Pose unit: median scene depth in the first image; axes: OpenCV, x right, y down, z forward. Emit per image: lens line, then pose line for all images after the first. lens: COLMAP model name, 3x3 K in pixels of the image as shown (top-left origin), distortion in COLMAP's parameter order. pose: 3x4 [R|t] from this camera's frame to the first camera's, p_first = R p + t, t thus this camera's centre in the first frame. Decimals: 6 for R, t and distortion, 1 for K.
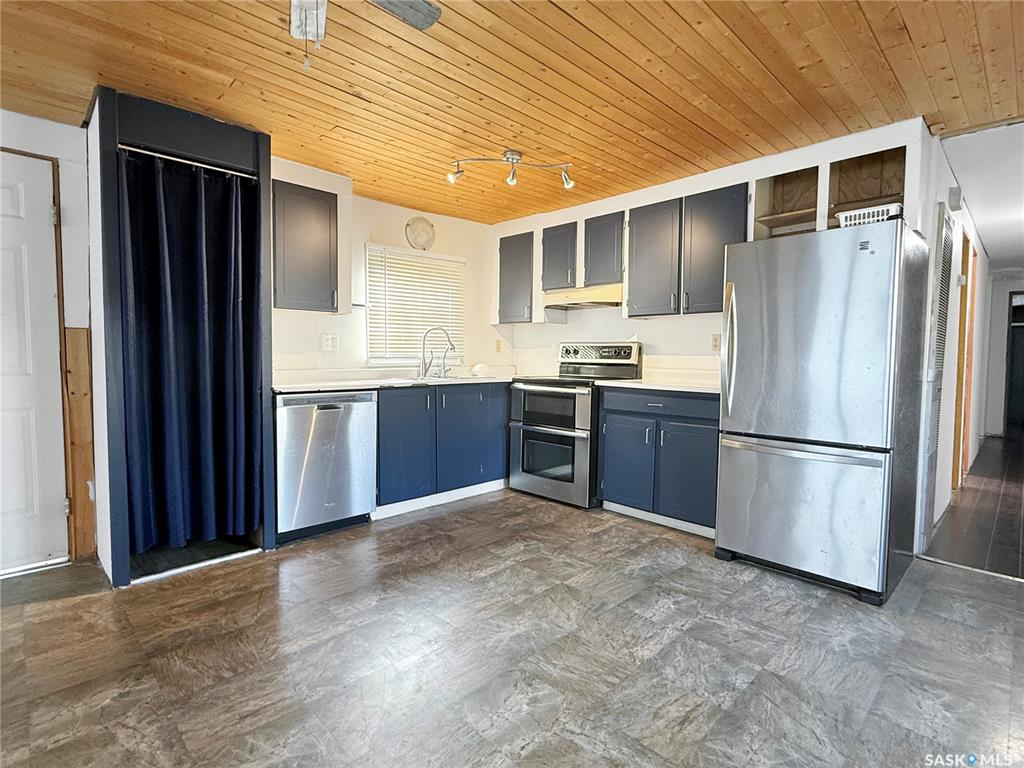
lens RADIAL K [[507.0, 0, 510.7], [0, 507.0, 421.7], [0, 0, 1]] dist [-0.077357, 0.037811]
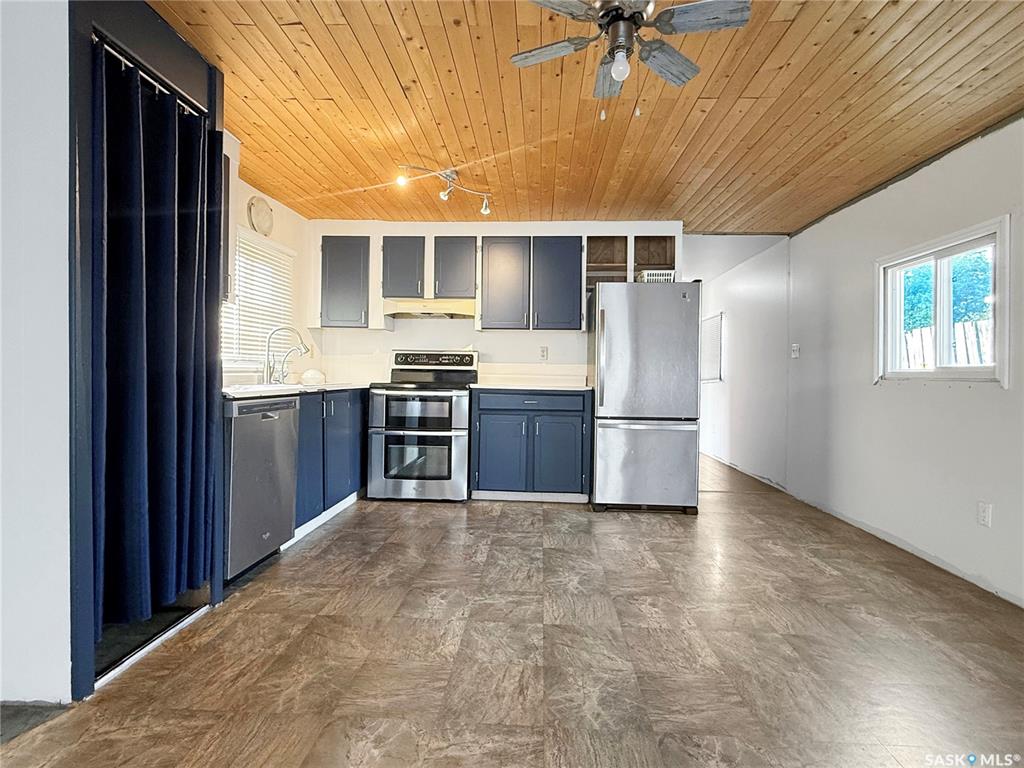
lens RADIAL K [[501.8, 0, 512.0], [0, 501.8, 384.0], [0, 0, 1]] dist [0.000585, -0.000082]
pose [[0.730948, -0.004363, 0.682419, -0.443217], [0.074166, 0.994564, -0.073081, 0.004221], [-0.678391, 0.104031, 0.727298, 0.122979]]
